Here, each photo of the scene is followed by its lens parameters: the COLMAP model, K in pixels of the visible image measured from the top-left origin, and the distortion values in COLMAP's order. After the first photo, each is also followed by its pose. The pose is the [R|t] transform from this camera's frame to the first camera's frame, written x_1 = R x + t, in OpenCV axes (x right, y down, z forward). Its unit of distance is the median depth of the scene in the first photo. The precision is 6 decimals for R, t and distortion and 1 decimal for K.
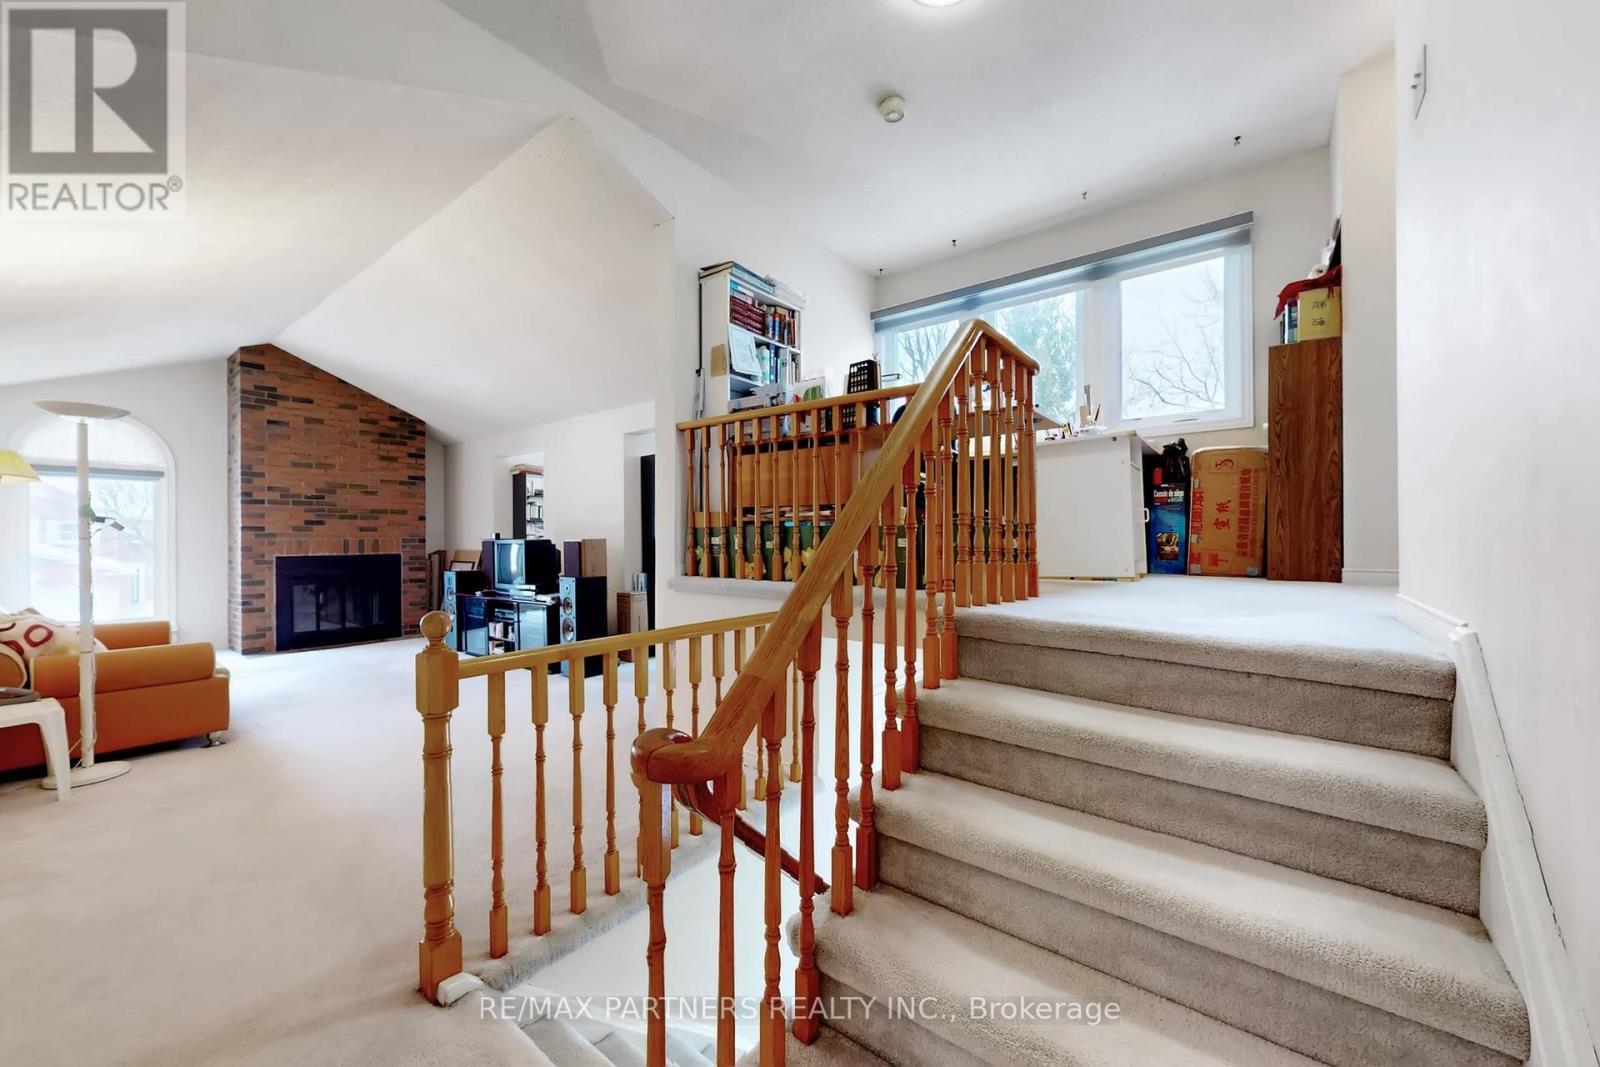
lens RADIAL K [[604.9, 0, 797.8], [0, 604.9, 542.1], [0, 0, 1]] dist [0.001153, 0.000696]
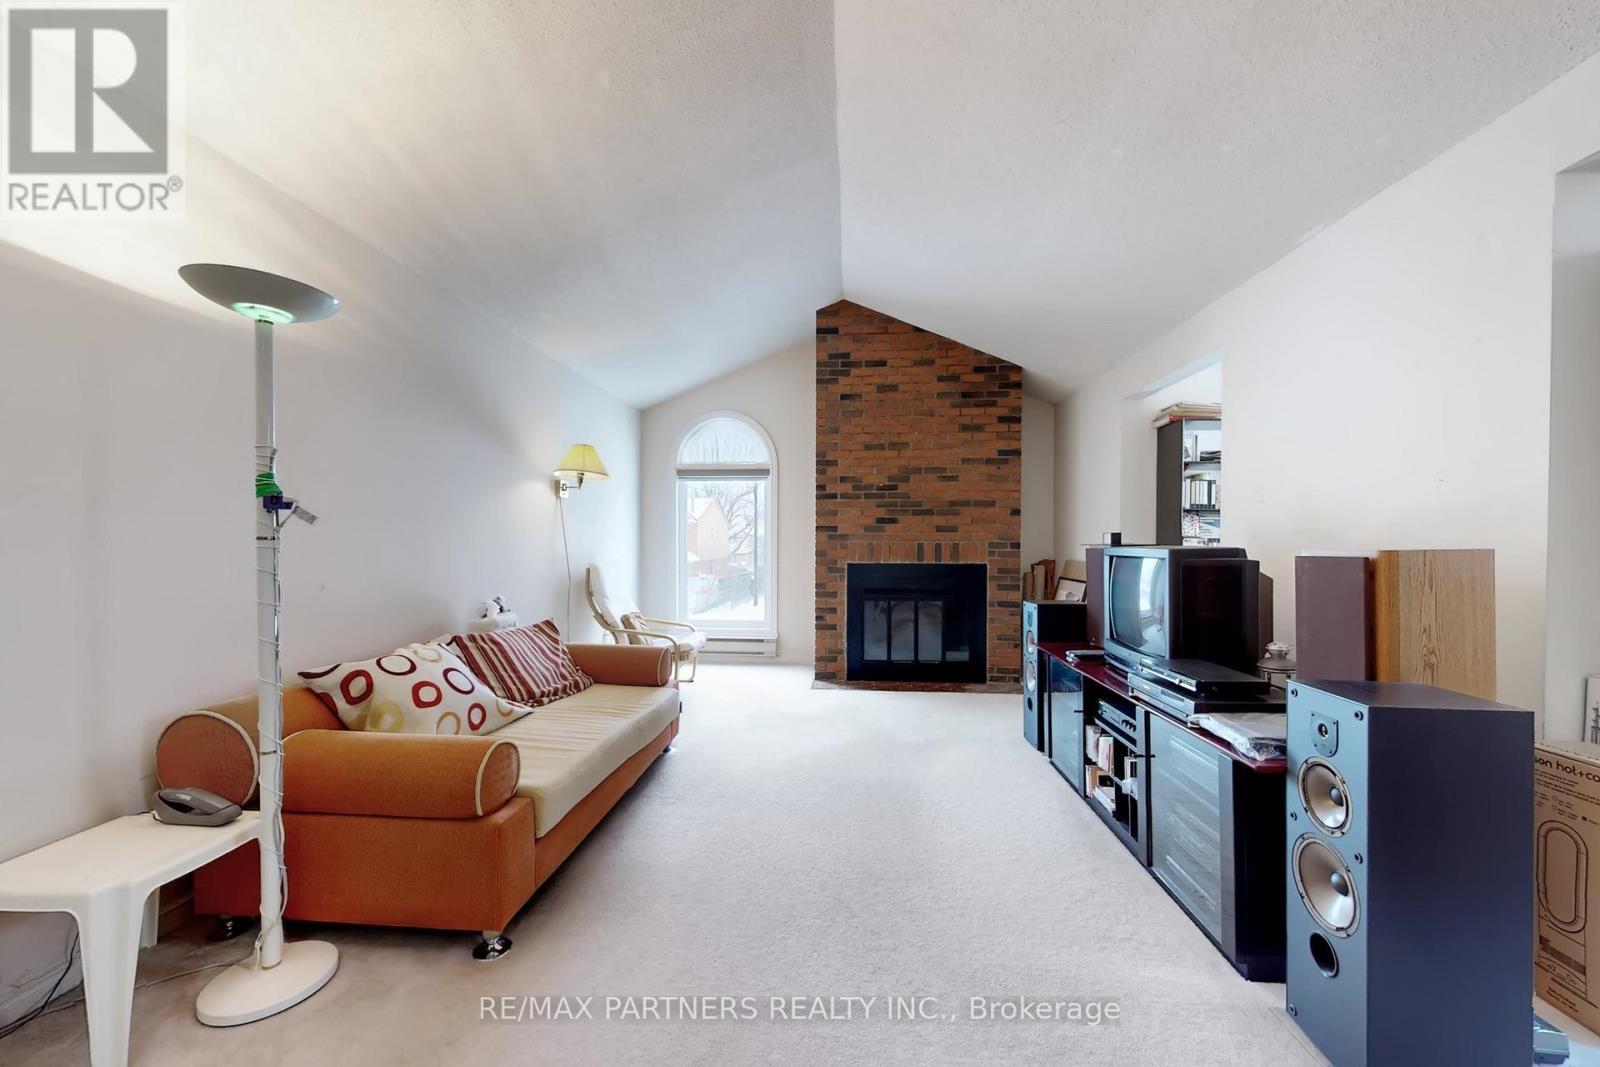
lens RADIAL K [[604.9, 0, 801.2], [0, 604.9, 546.8], [0, 0, 1]] dist [0.001153, 0.000696]
pose [[0.545473, 0.014808, -0.837998, -0.214214], [-0.013658, 0.999868, 0.008777, -0.004234], [0.838017, 0.006658, 0.545603, 0.495467]]
